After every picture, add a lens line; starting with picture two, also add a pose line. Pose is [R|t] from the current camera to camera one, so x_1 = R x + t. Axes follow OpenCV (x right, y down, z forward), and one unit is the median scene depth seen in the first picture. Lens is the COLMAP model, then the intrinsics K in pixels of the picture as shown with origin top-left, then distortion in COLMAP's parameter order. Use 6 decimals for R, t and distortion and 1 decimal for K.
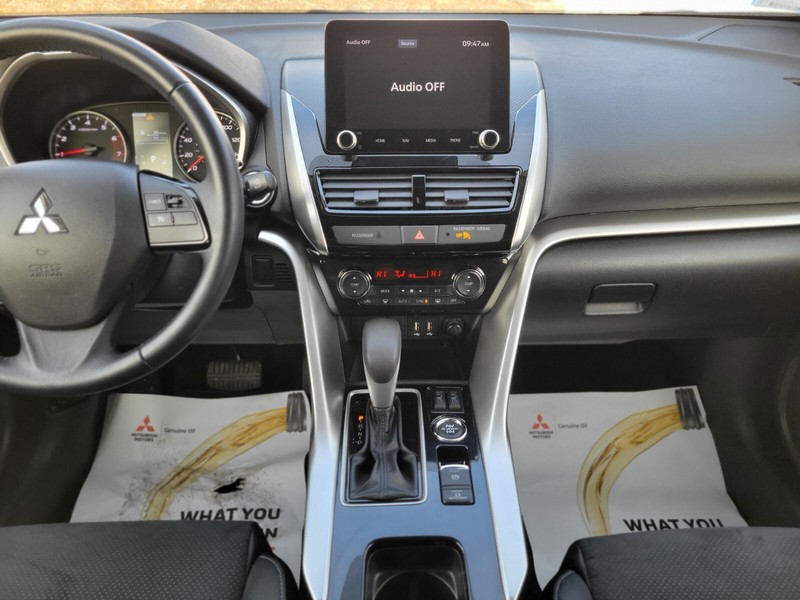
lens RADIAL K [[609.5, 0, 406.3], [0, 609.5, 297.1], [0, 0, 1]] dist [0.031818, -0.004529]
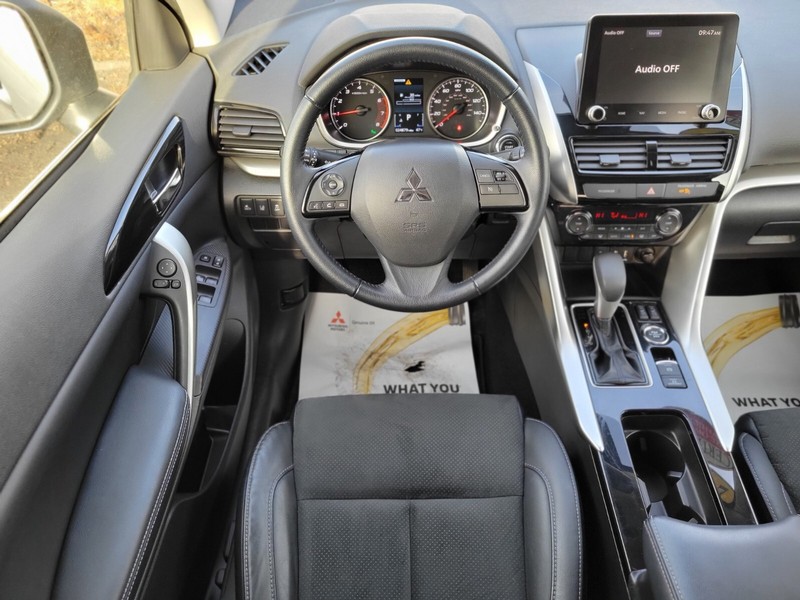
lens RADIAL K [[604.7, 0, 400.0], [0, 604.7, 300.0], [0, 0, 1]] dist [0.034618, -0.007285]
pose [[0.999533, 0.012264, -0.027976, -0.422851], [-0.006450, 0.979950, 0.199137, -0.114871], [0.029857, -0.198864, 0.979572, -0.300549]]
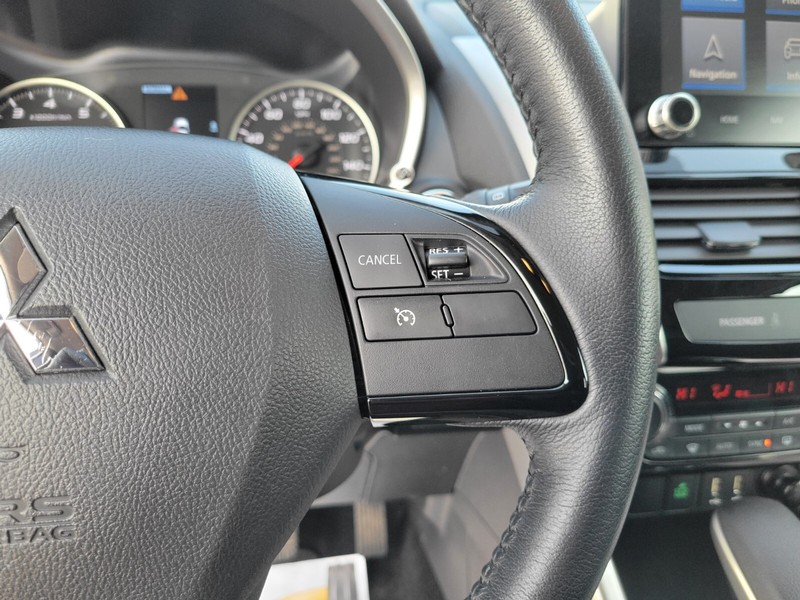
lens RADIAL K [[643.0, 0, 397.1], [0, 643.0, 282.3], [0, 0, 1]] dist [0.002402, -0.004747]
pose [[0.990959, -0.027213, 0.131377, -0.336029], [0.040958, 0.993829, -0.103087, -0.082878], [-0.127761, 0.107536, 0.985958, 0.507353]]
